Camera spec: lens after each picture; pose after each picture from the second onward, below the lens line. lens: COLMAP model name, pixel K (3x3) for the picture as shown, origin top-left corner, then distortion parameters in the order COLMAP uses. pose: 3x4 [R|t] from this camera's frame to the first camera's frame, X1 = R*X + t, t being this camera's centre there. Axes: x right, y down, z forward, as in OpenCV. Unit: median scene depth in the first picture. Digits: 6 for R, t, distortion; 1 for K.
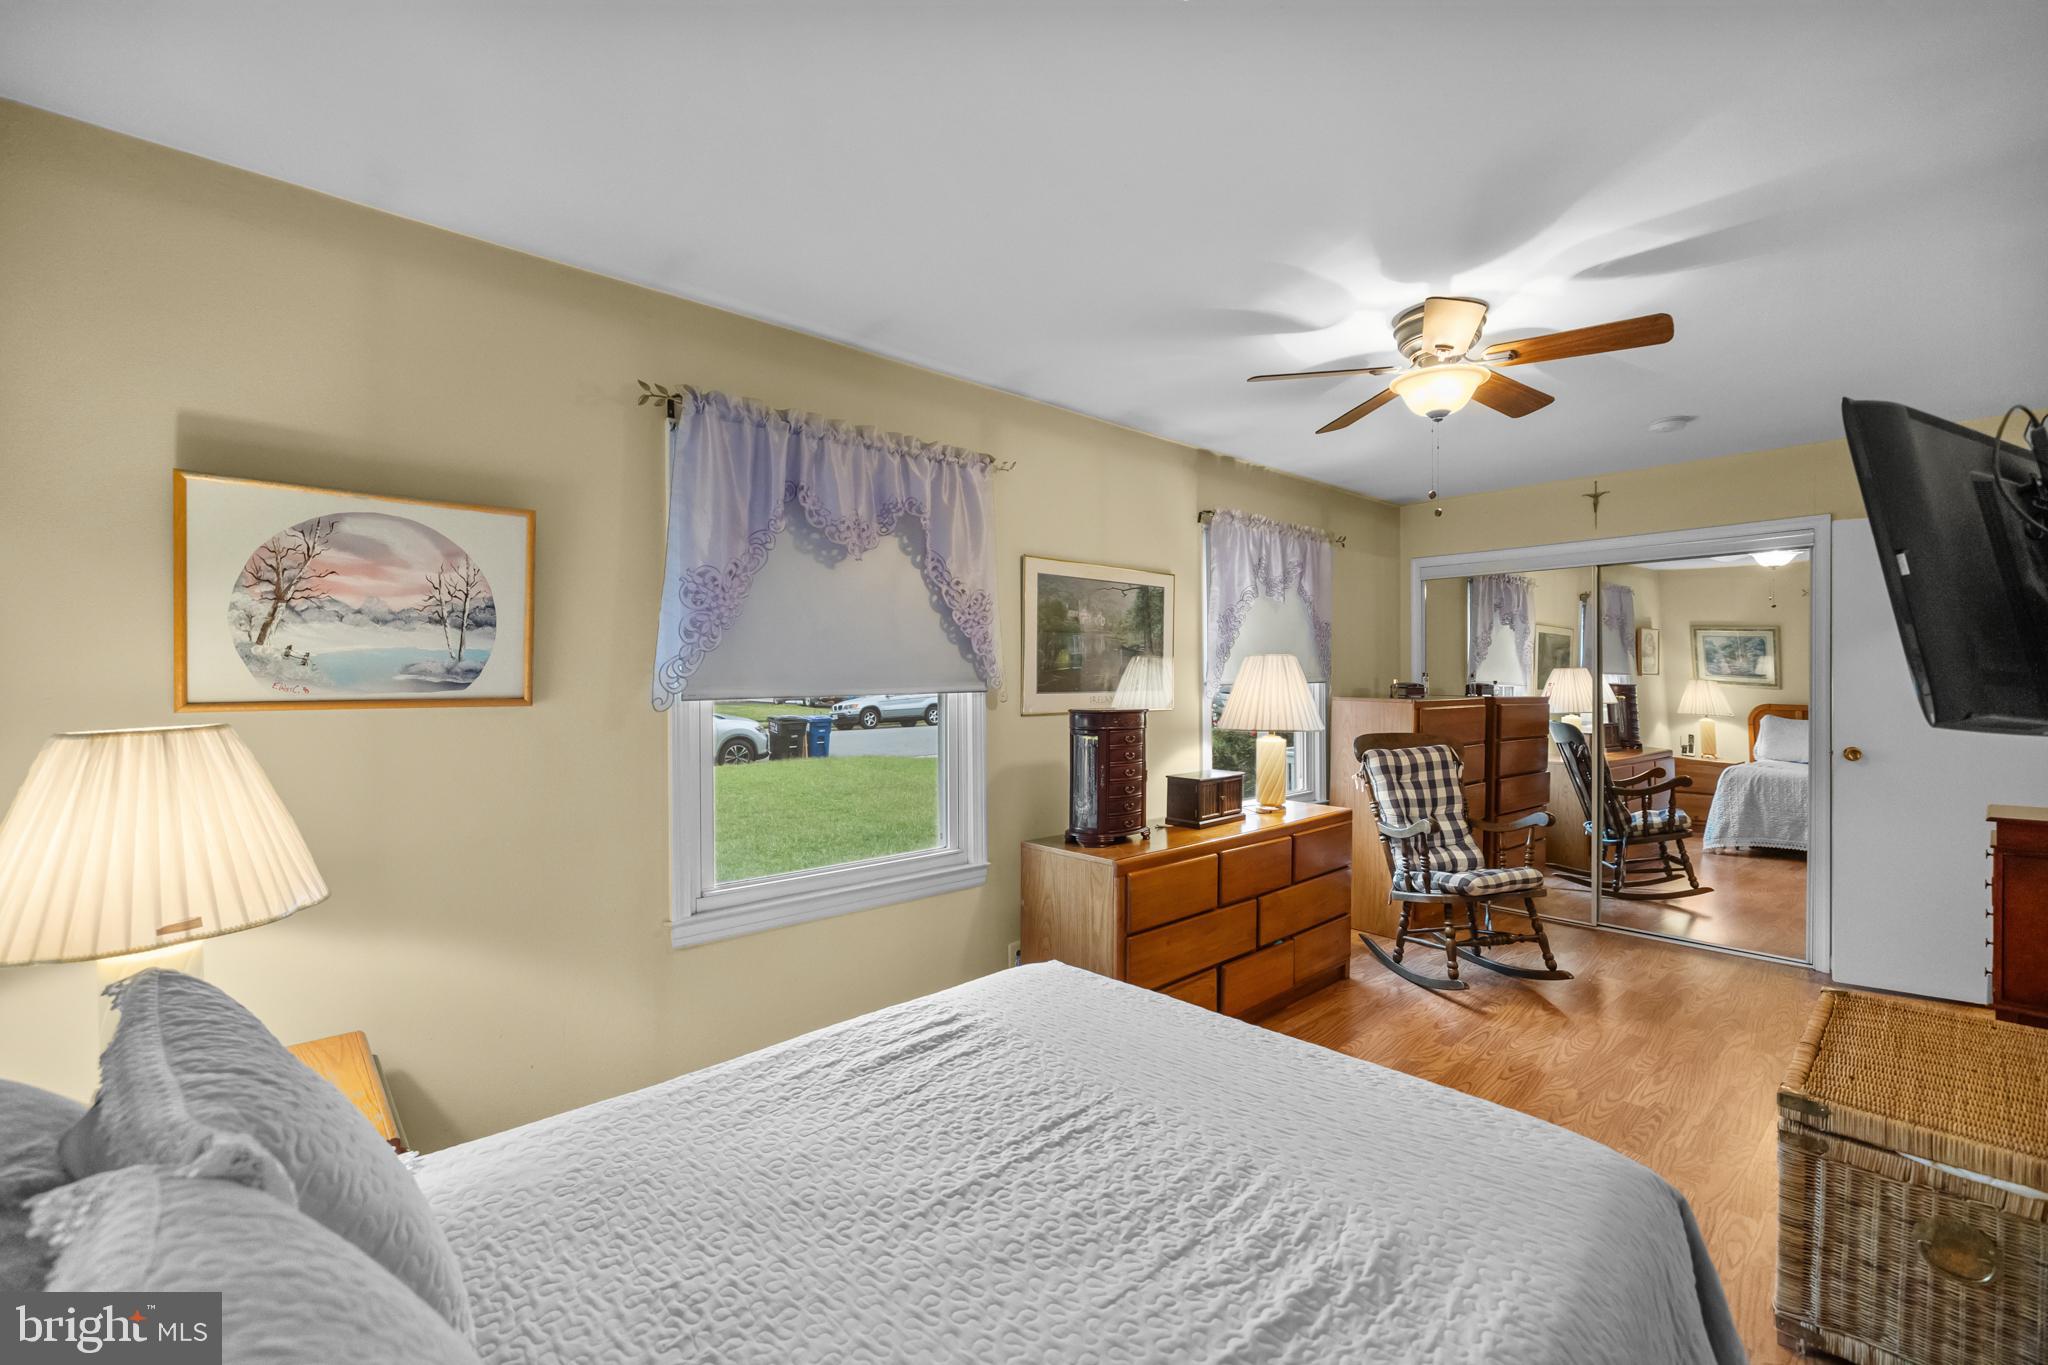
lens RADIAL K [[875.2, 0, 1009.4], [0, 875.2, 683.7], [0, 0, 1]] dist [0.005223, -0.001091]
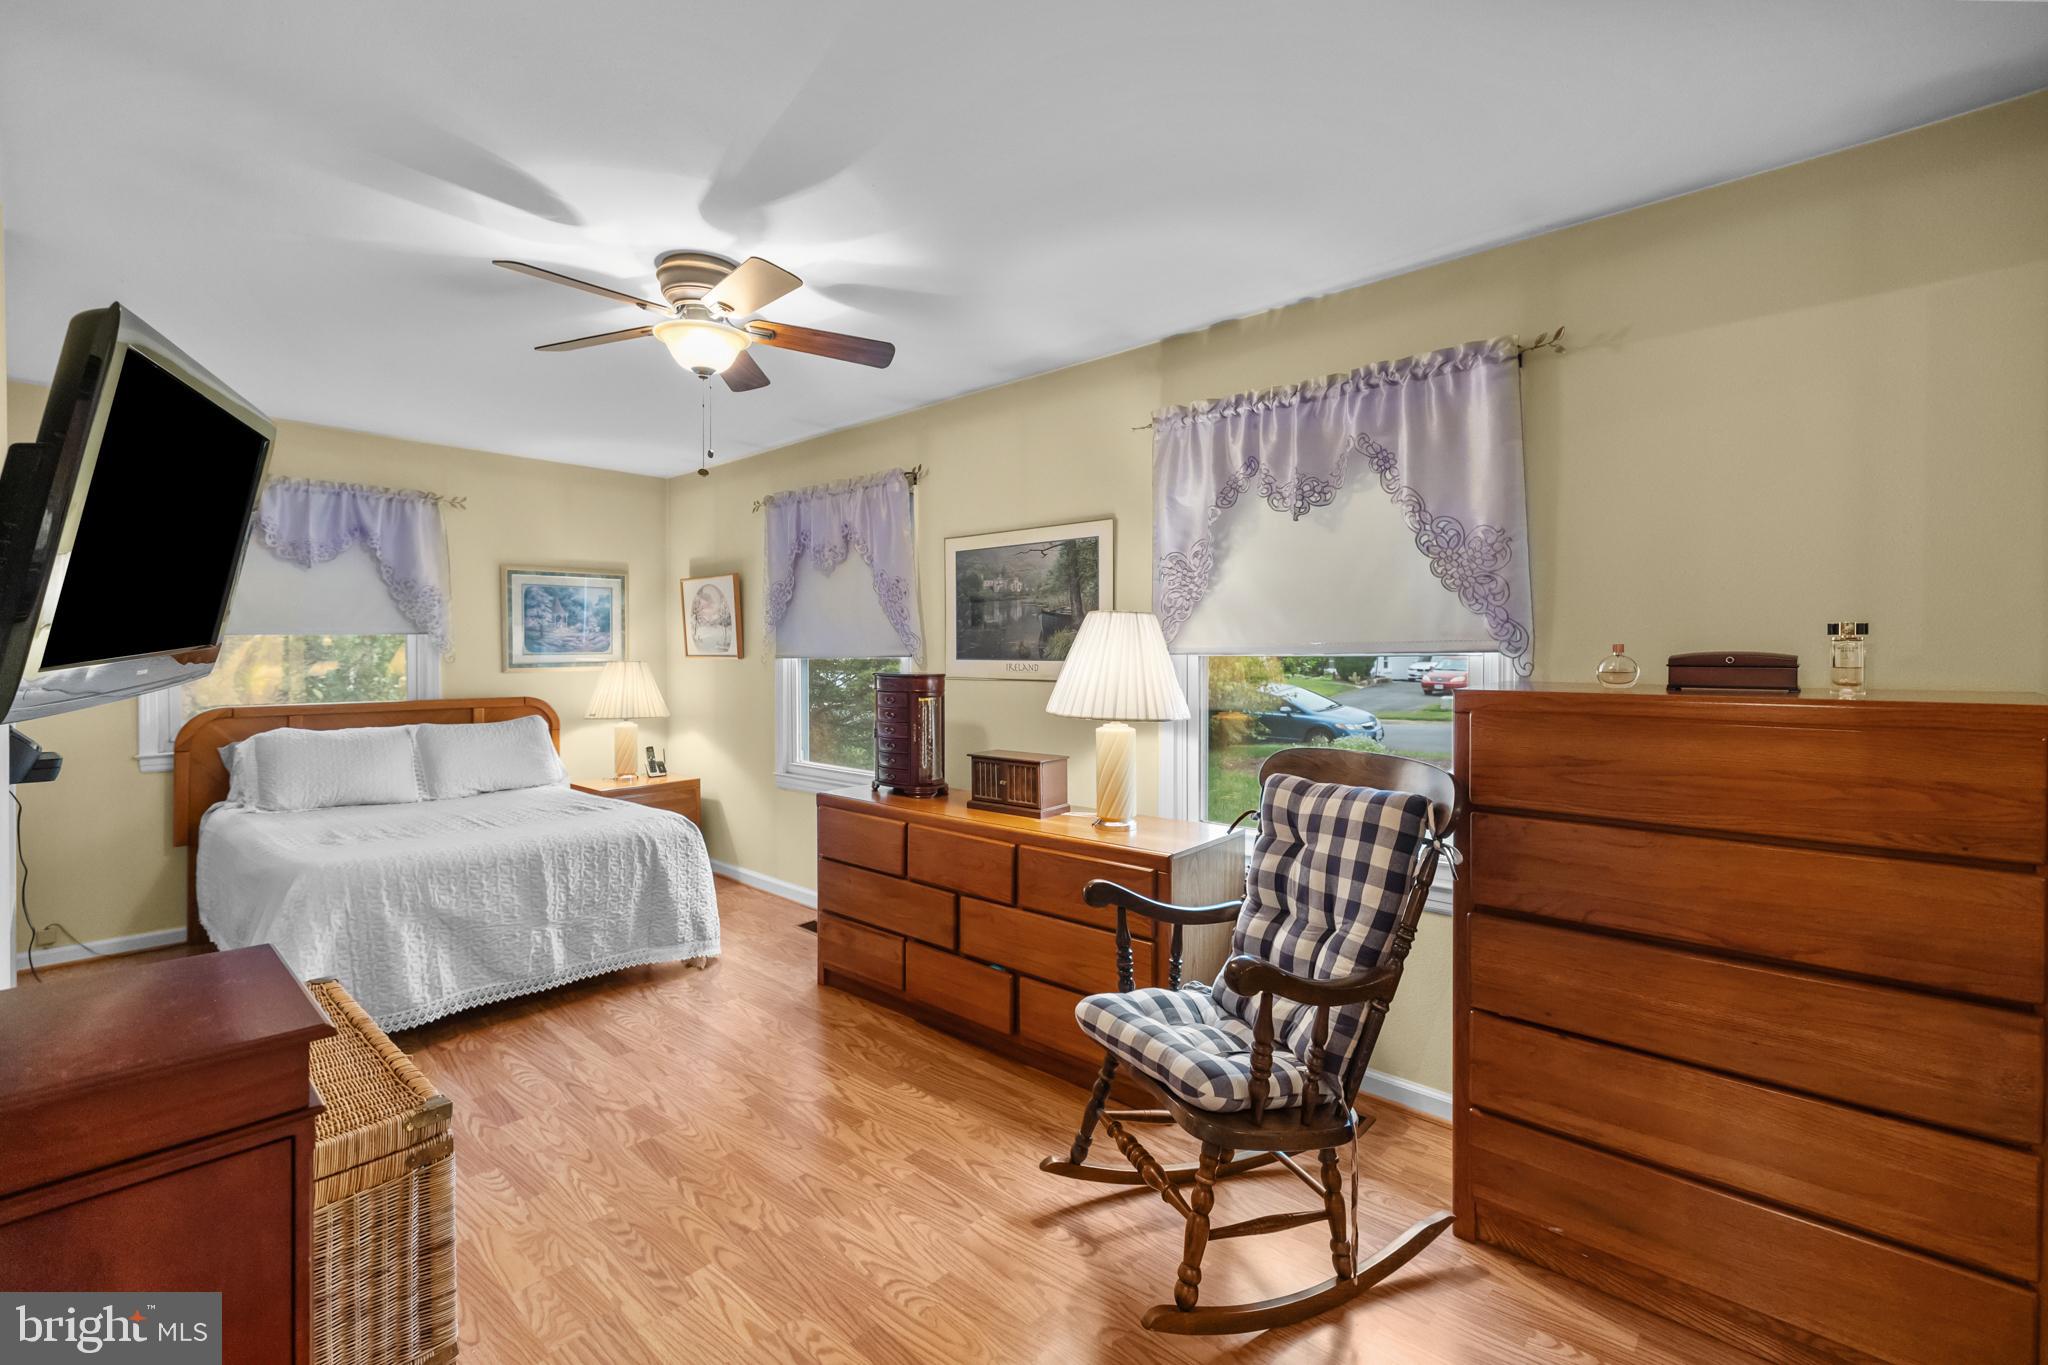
lens RADIAL K [[875.2, 0, 1008.7], [0, 875.2, 663.9], [0, 0, 1]] dist [0.005223, -0.001091]
pose [[0.097807, 0.012401, -0.995128, 1.130326], [-0.008948, 0.999893, 0.011581, 0.003217], [0.995165, 0.007771, 0.097908, 0.942140]]
